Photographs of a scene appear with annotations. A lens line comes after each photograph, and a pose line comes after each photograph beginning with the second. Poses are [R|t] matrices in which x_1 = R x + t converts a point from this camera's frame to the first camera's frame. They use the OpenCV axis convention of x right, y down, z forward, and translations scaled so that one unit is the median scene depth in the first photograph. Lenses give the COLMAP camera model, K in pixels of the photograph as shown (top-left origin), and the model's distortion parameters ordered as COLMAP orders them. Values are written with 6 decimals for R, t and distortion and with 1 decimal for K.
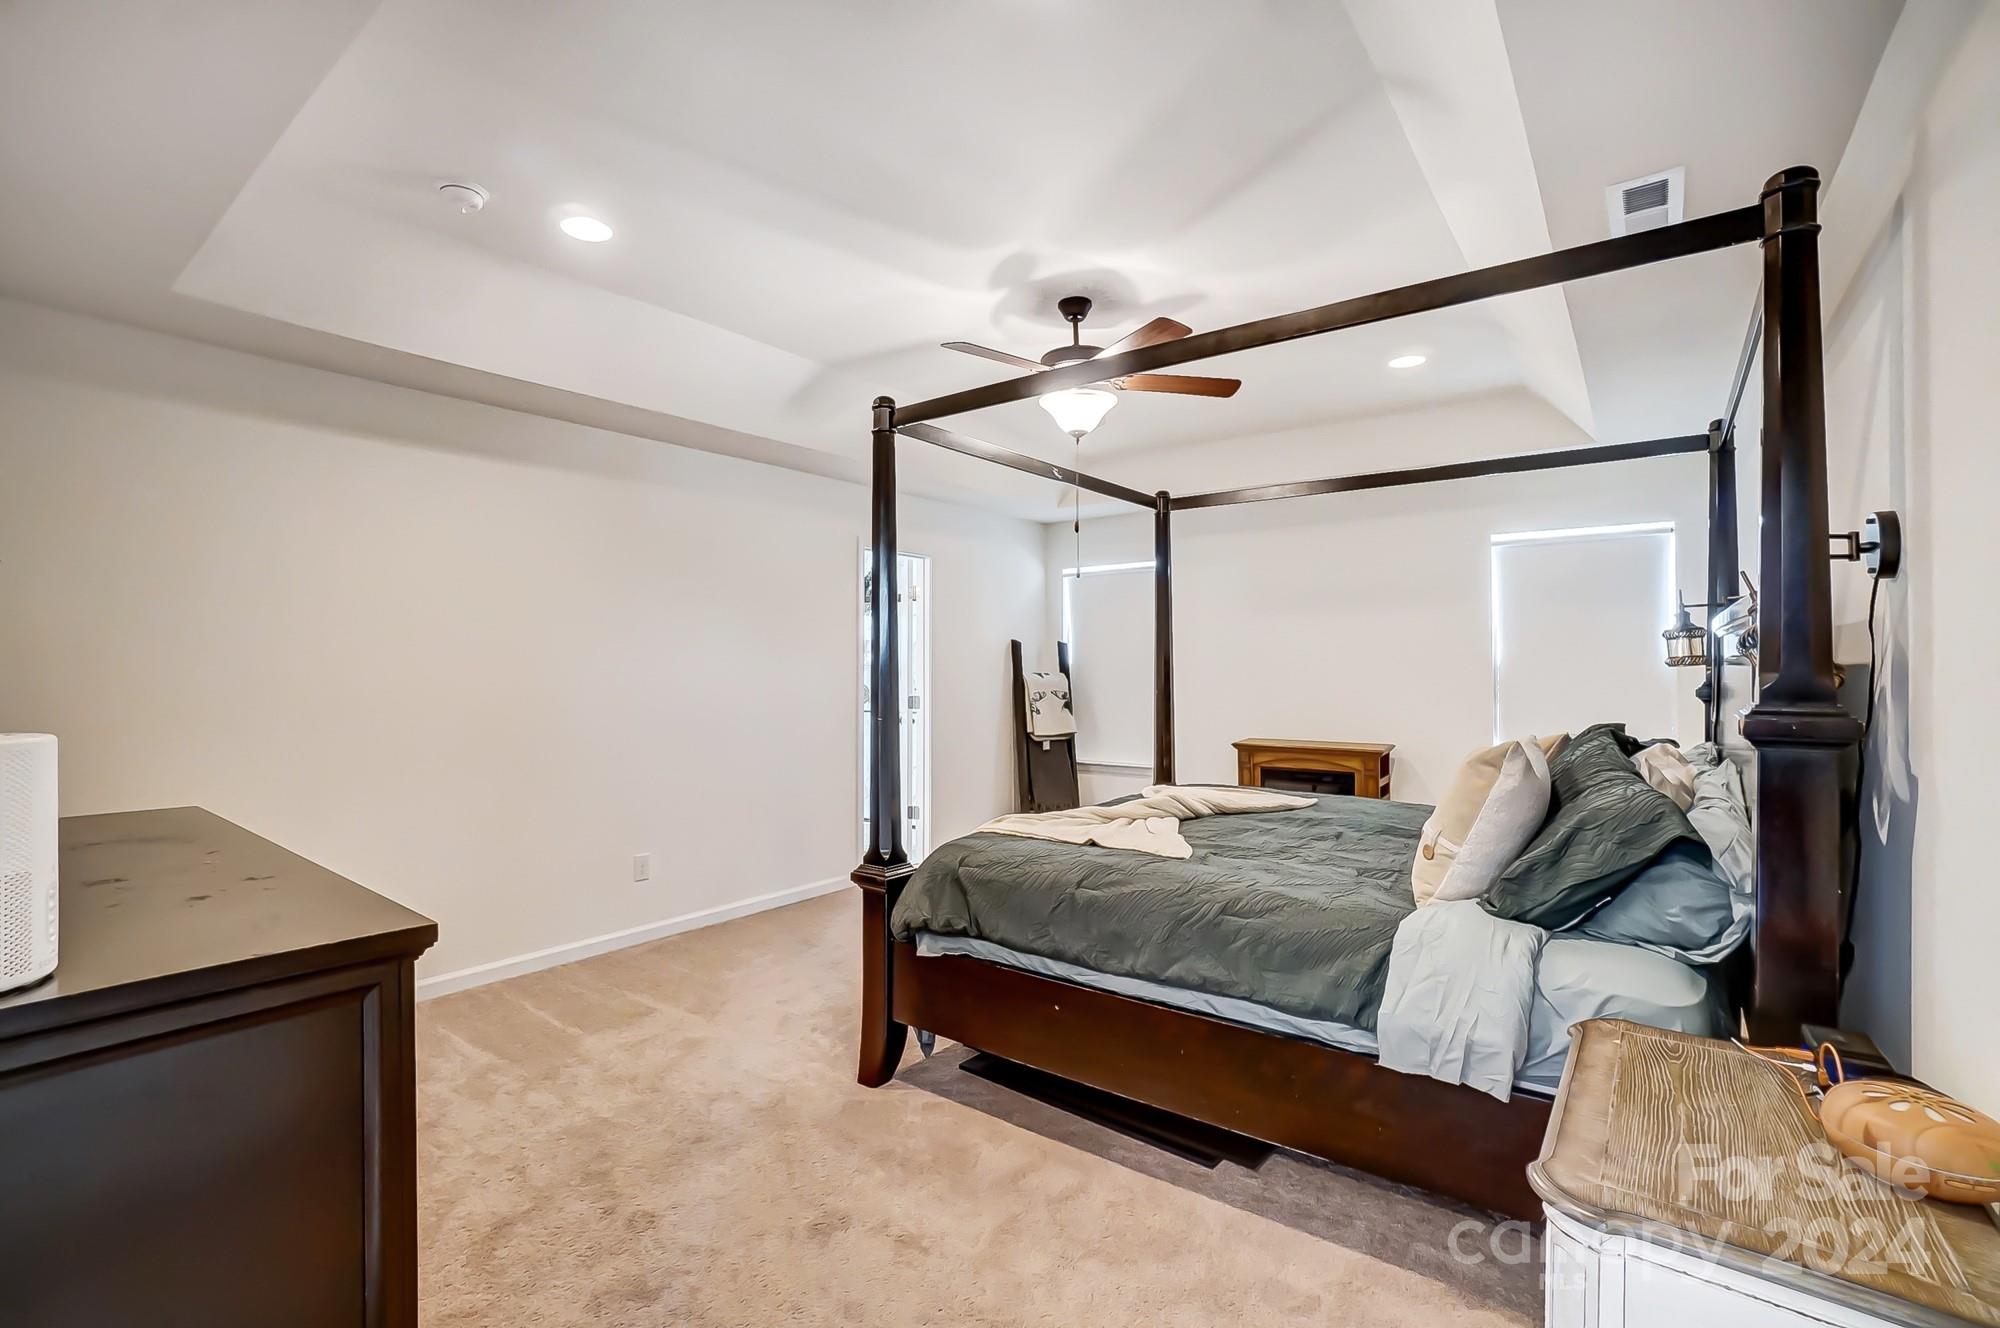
lens RADIAL K [[884.6, 0, 1000.0], [0, 884.6, 664.0], [0, 0, 1]] dist [-0.054714, 0.023915]
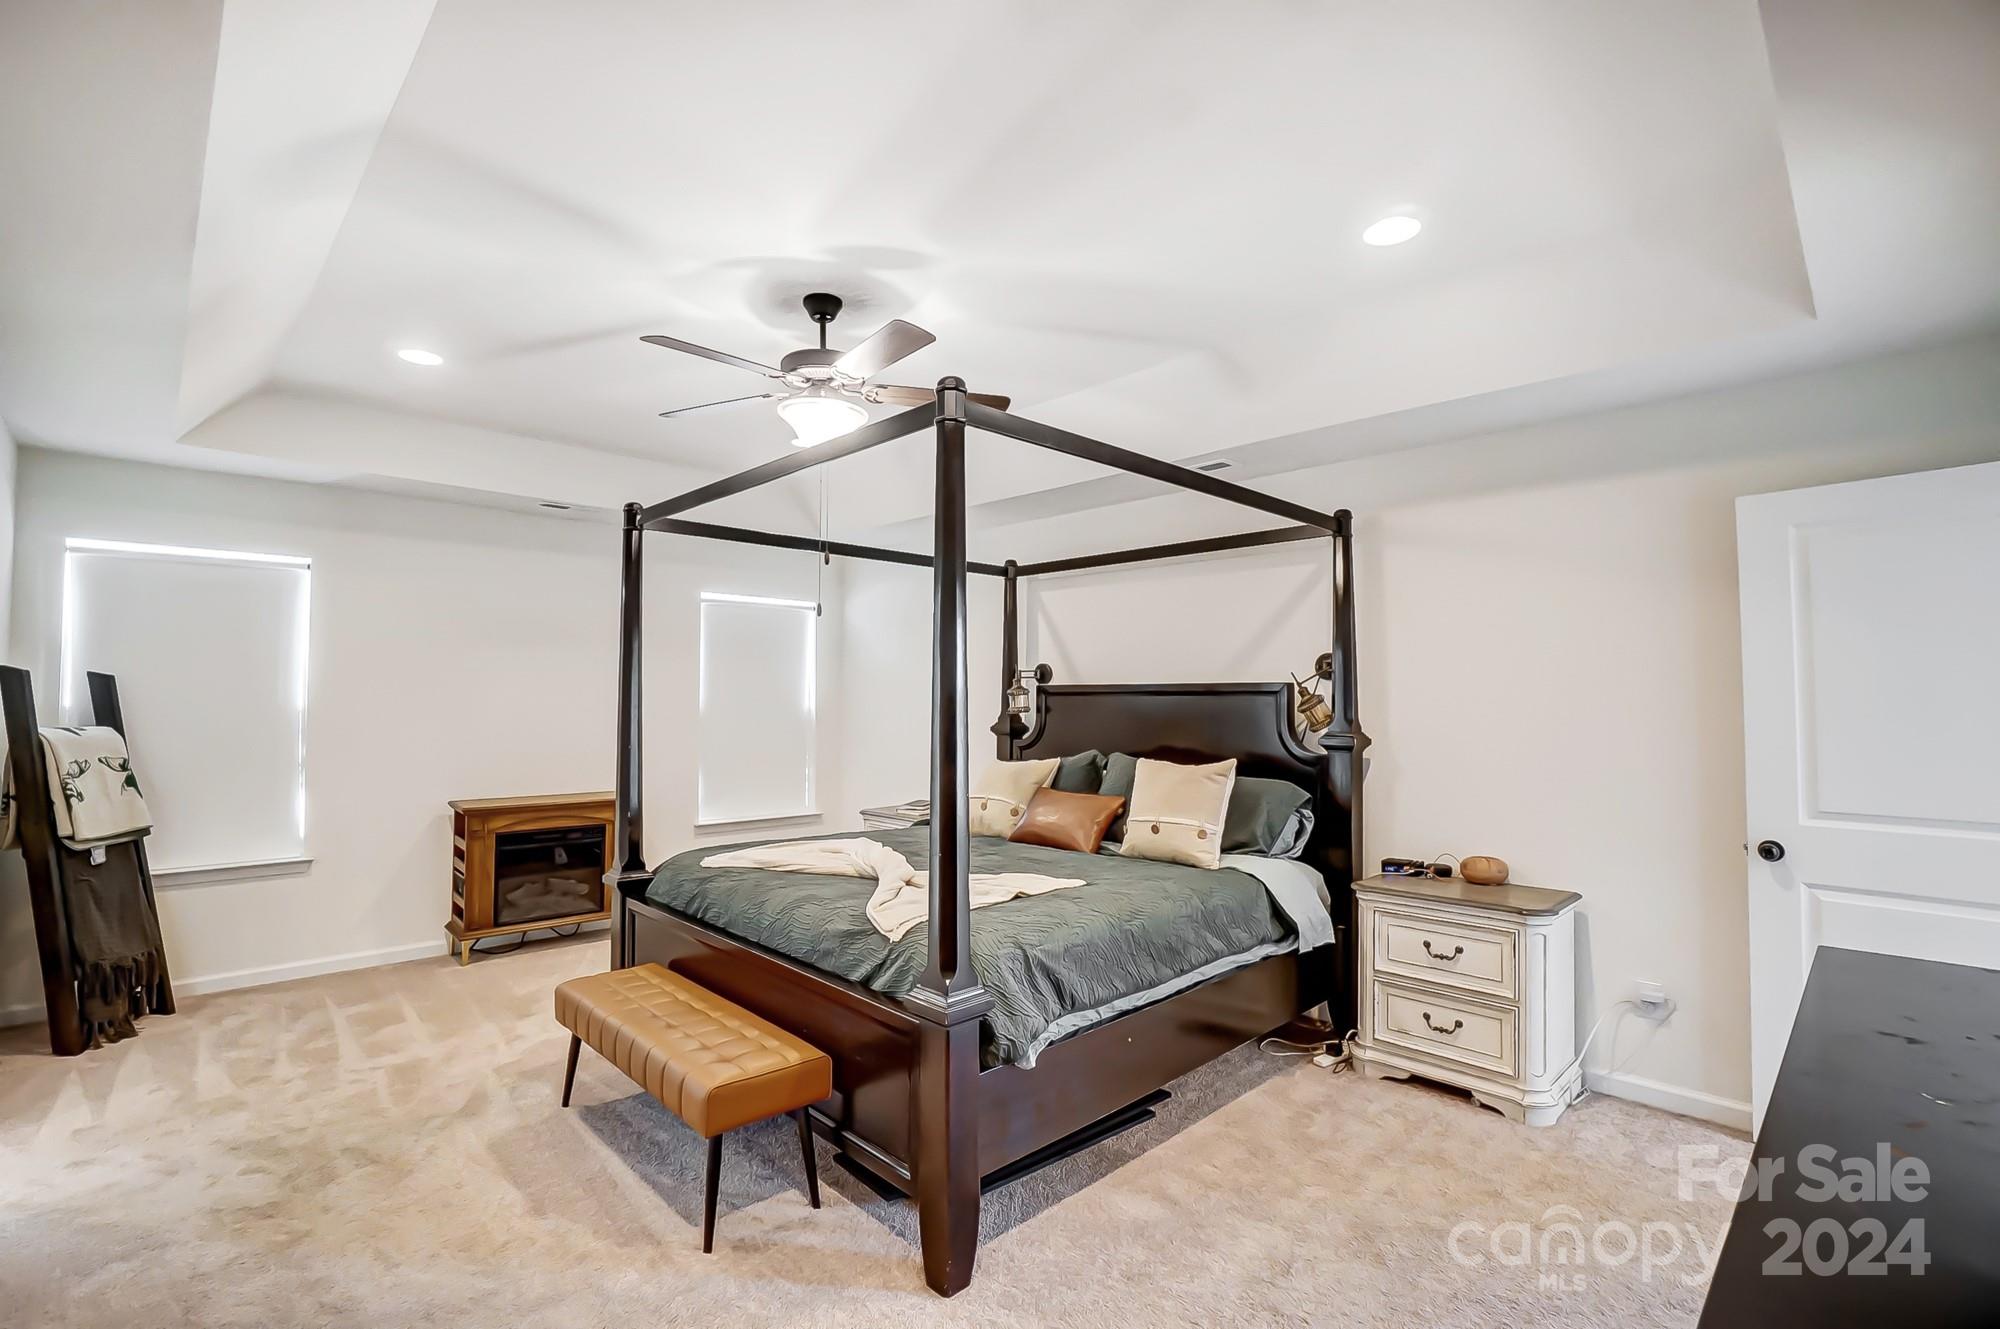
lens RADIAL K [[868.3, 0, 994.6], [0, 868.3, 673.9], [0, 0, 1]] dist [-0.047594, 0.000250]
pose [[0.178439, 0.031768, 0.983438, -0.360287], [-0.002744, 0.999491, -0.031788, -0.008210], [-0.983947, 0.002974, 0.178435, 0.345971]]
